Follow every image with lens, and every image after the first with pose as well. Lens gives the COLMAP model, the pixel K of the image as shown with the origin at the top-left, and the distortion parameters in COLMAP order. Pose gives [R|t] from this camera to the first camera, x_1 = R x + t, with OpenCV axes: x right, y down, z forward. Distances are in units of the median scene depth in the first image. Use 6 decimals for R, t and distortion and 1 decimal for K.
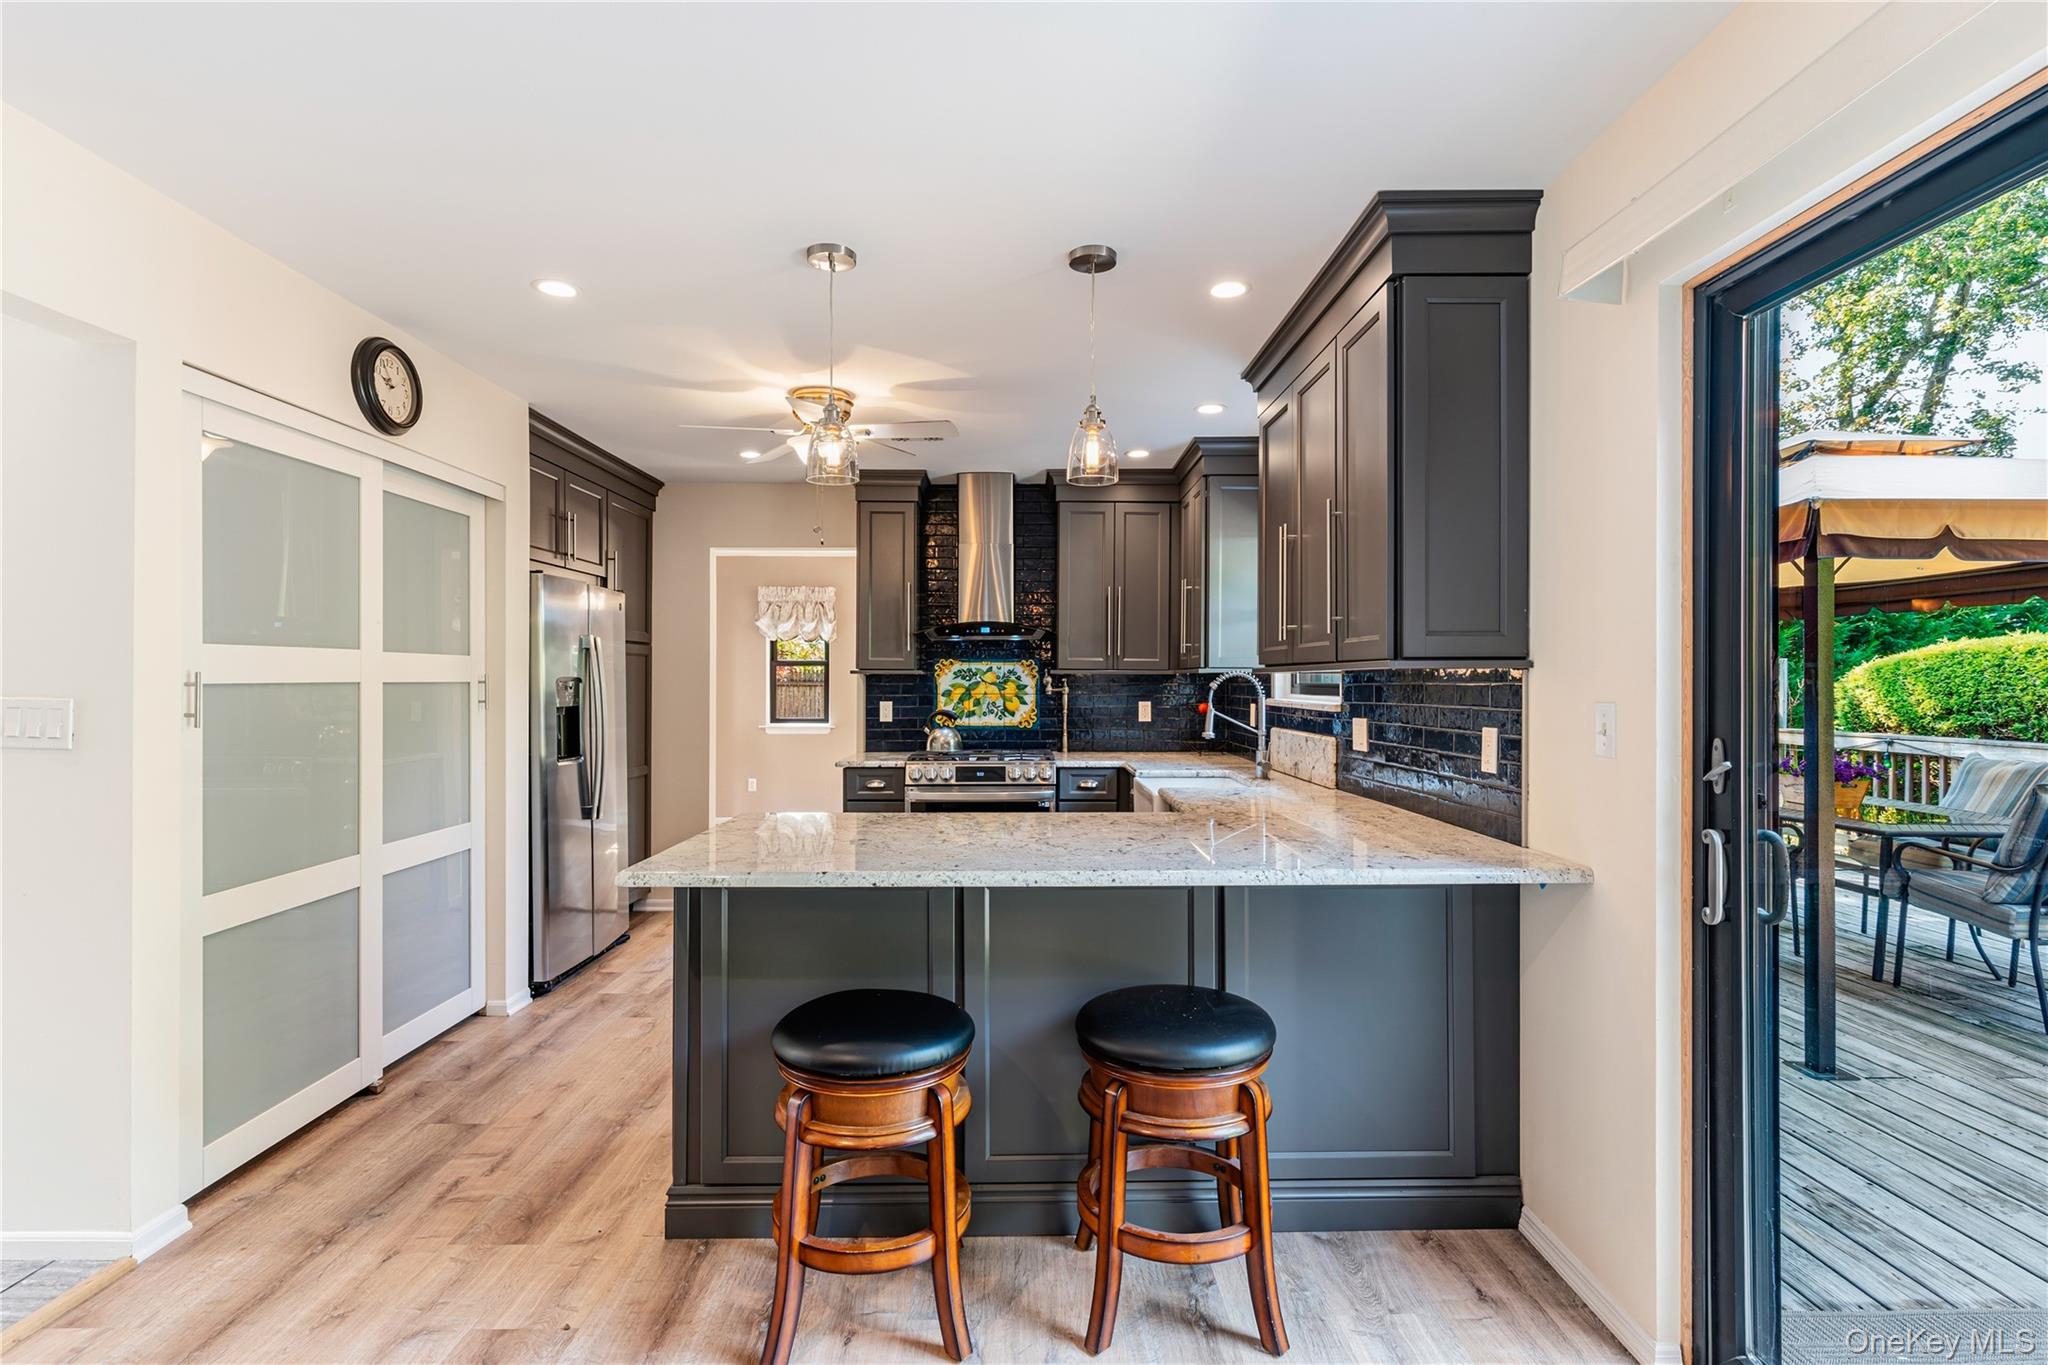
lens RADIAL K [[970.5, 0, 1025.7], [0, 970.5, 677.8], [0, 0, 1]] dist [-0.000326, 0.000135]
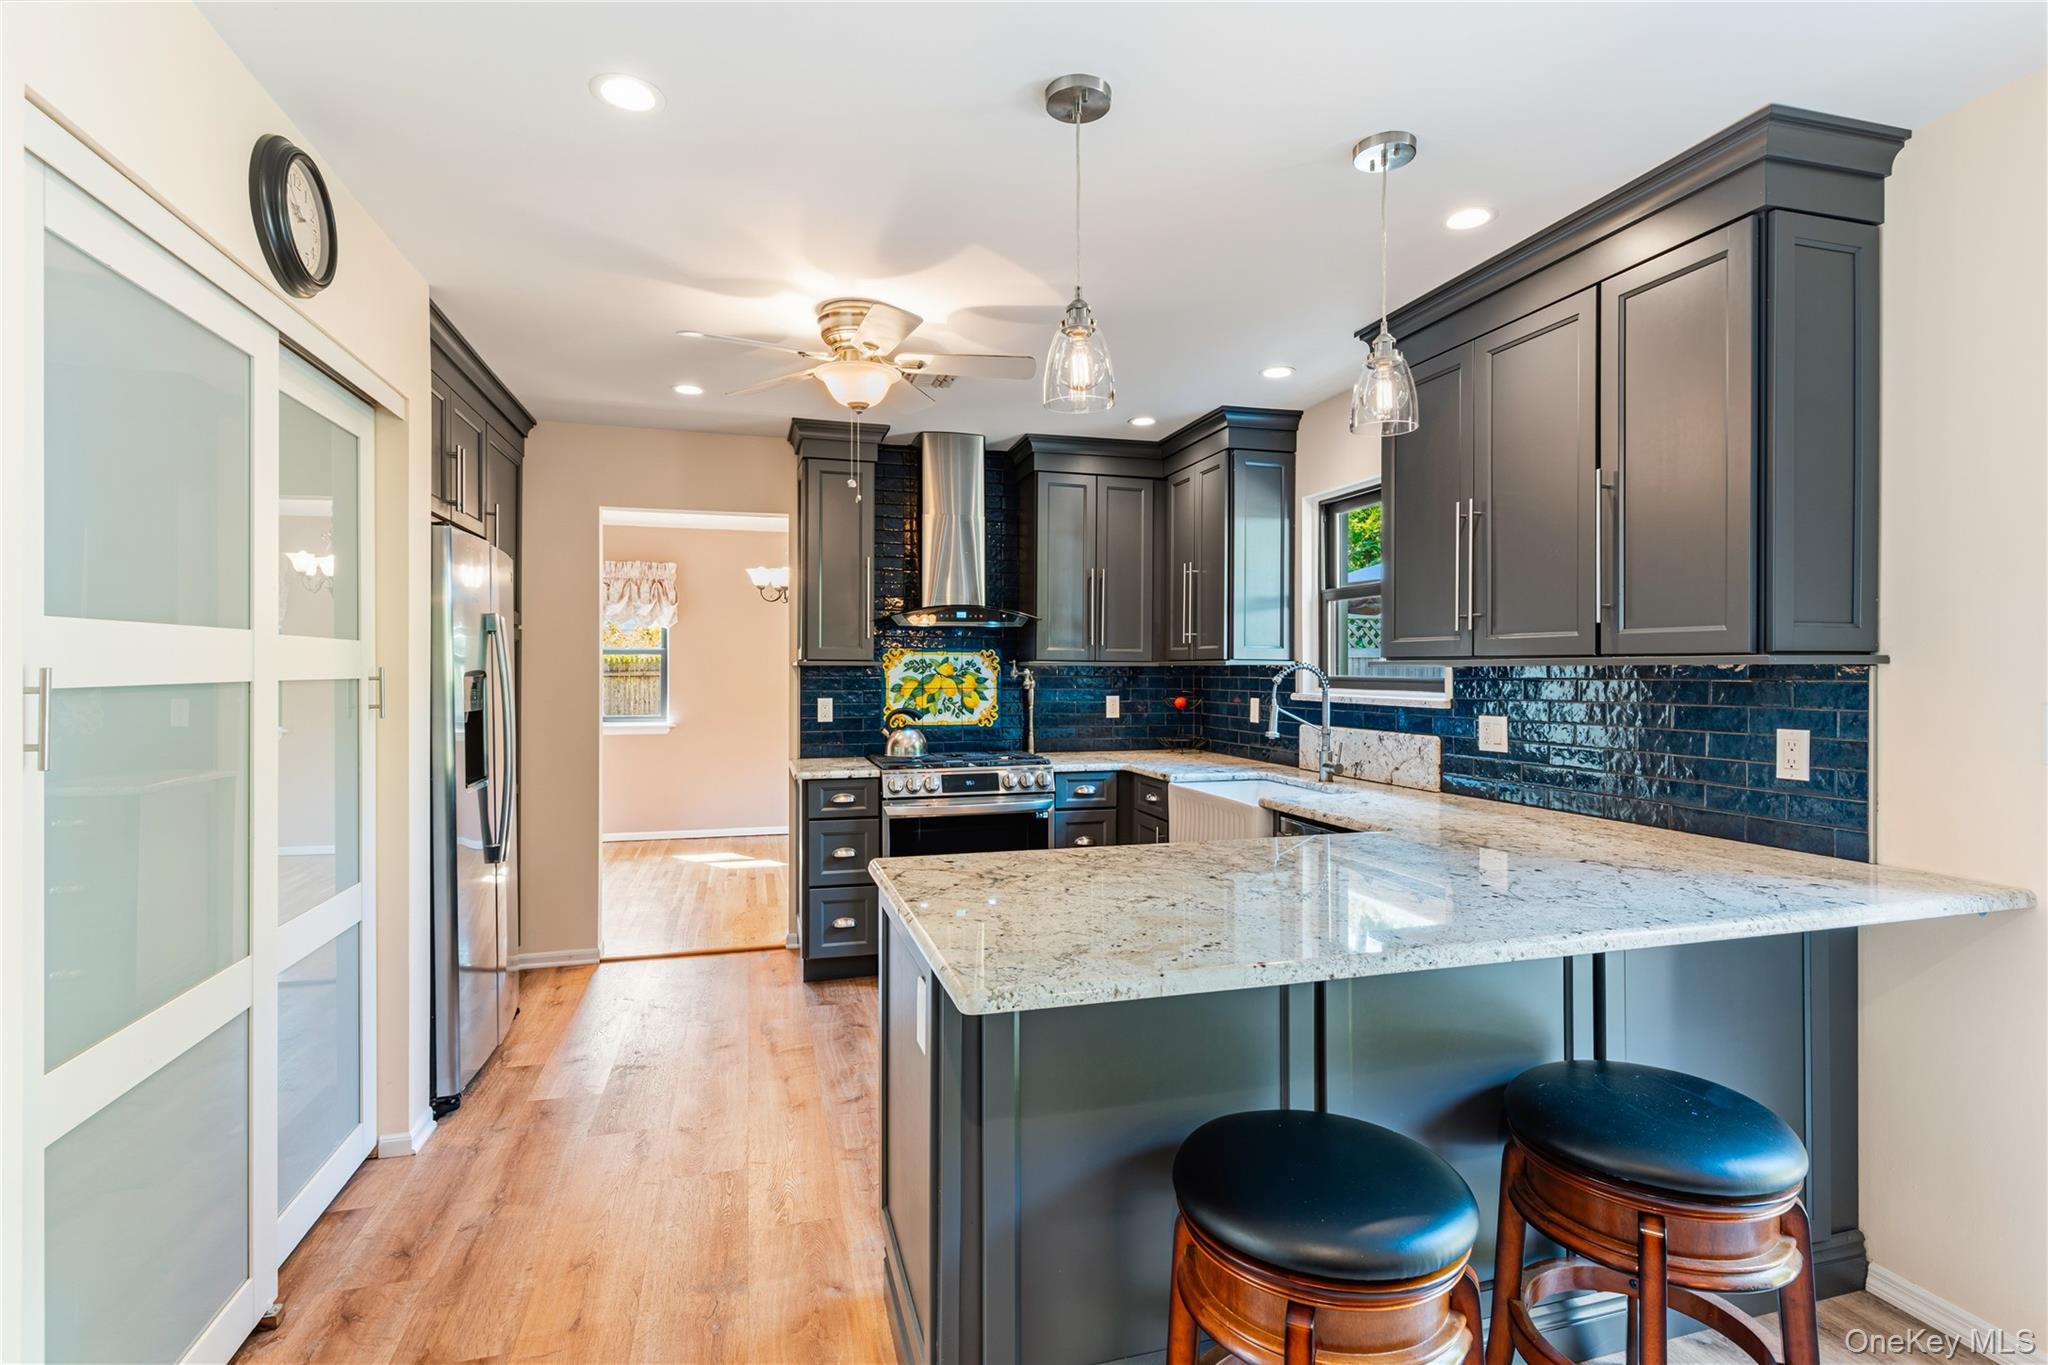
lens RADIAL K [[971.9, 0, 1018.8], [0, 971.9, 666.3], [0, 0, 1]] dist [0.003816, 0.000105]
pose [[0.965605, 0.000616, 0.260014, -0.233108], [-0.000483, 1.000000, -0.000574, -0.003354], [-0.260015, 0.000429, 0.965605, 0.163051]]
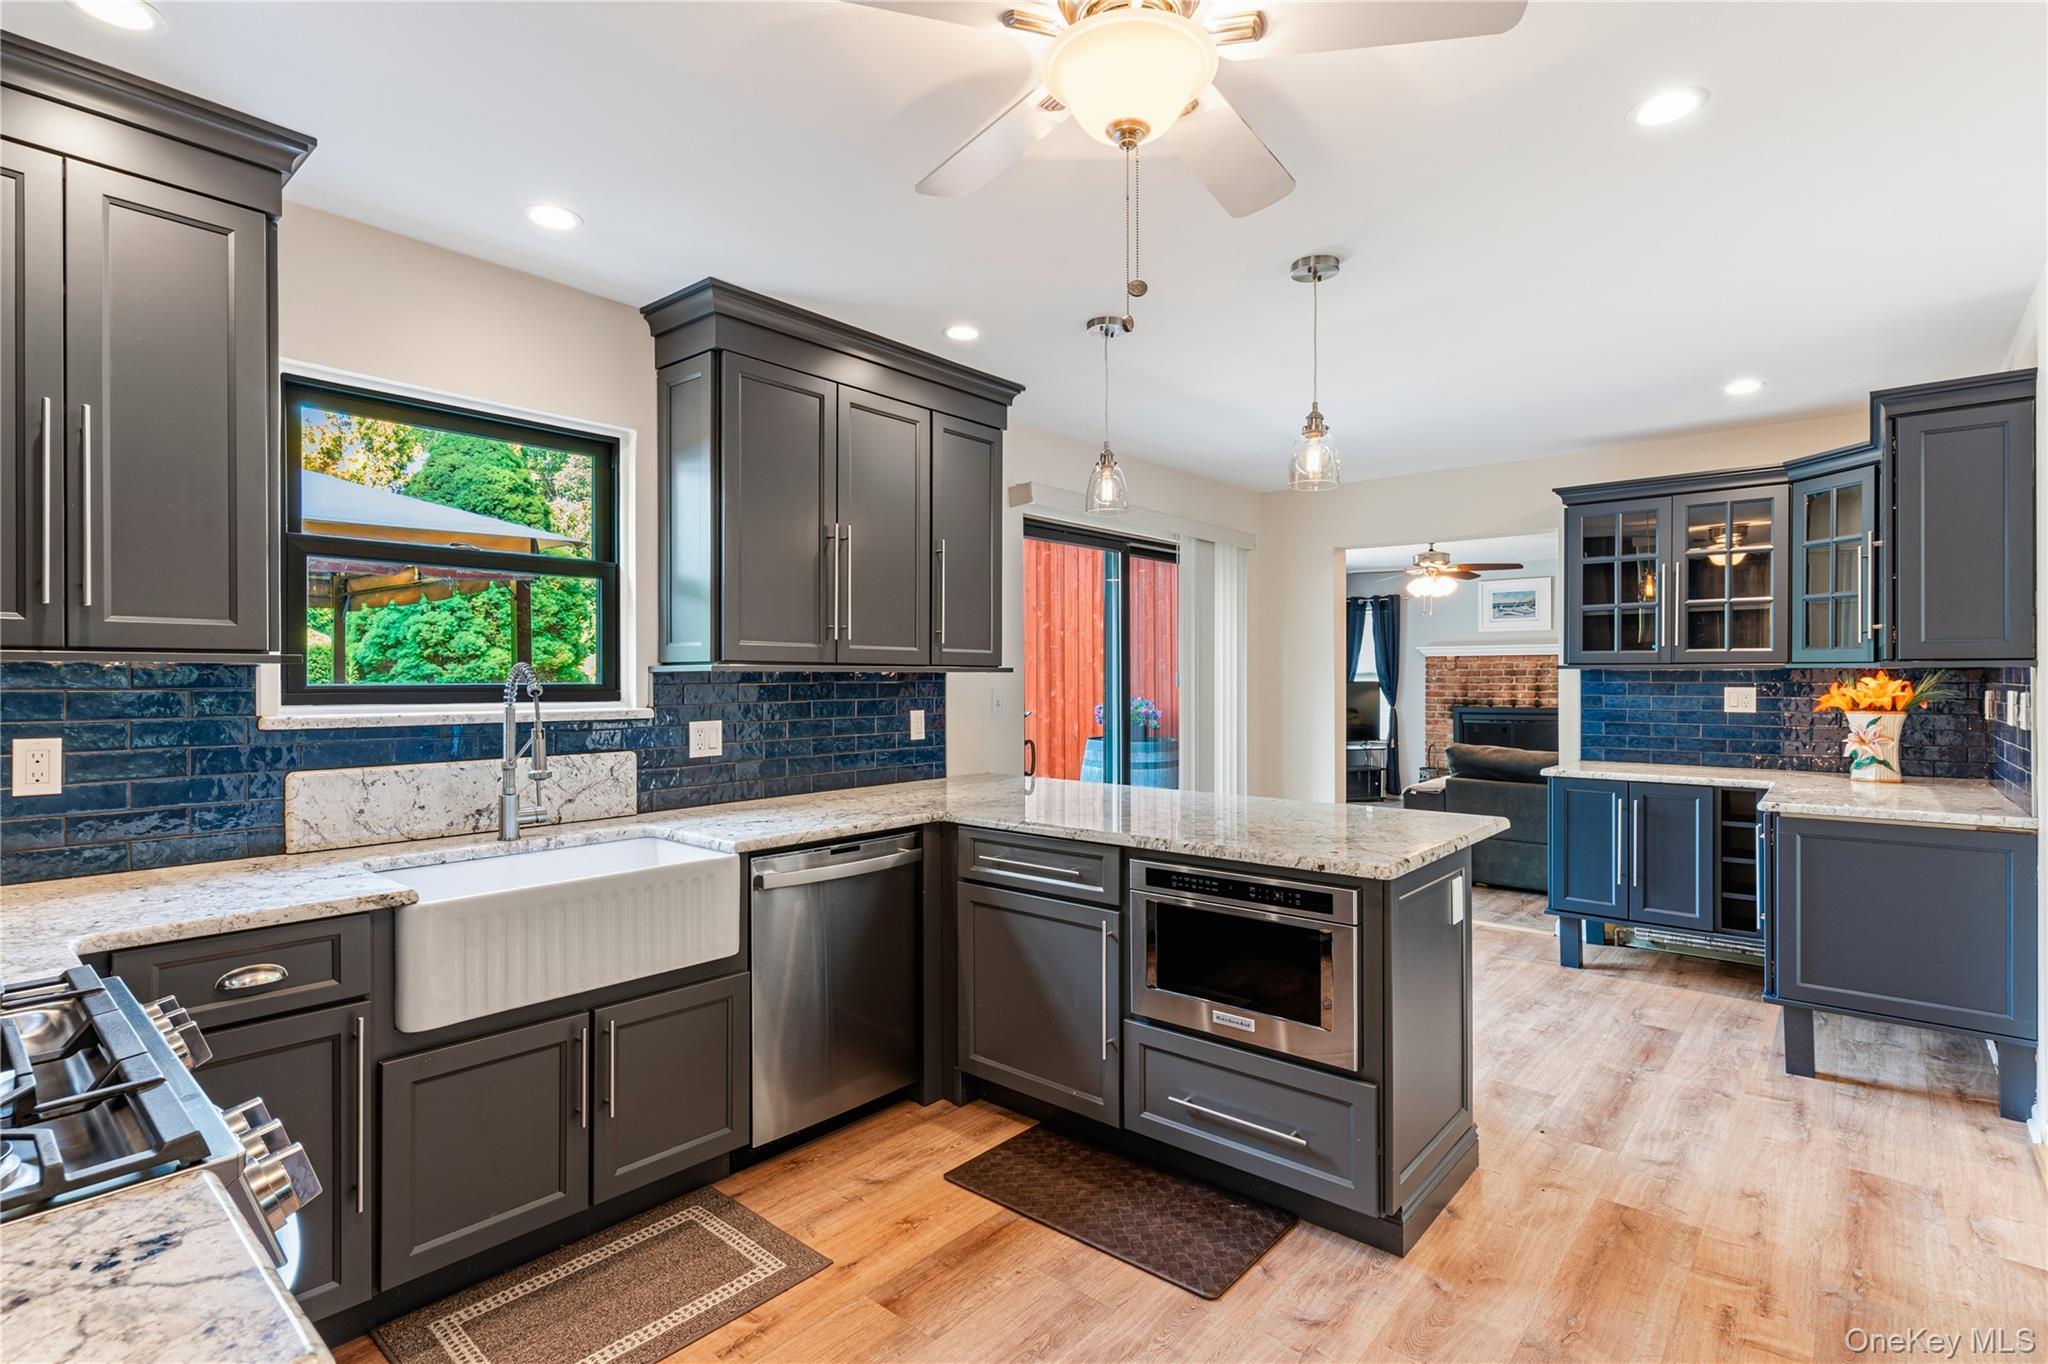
lens RADIAL K [[970.5, 0, 1025.7], [0, 970.5, 677.3], [0, 0, 1]] dist [-0.000326, 0.000135]
pose [[-0.749130, 0.000492, 0.662422, -0.349278], [-0.001903, 0.999994, -0.002895, 0.001621], [-0.662420, -0.003430, -0.749125, 1.059417]]
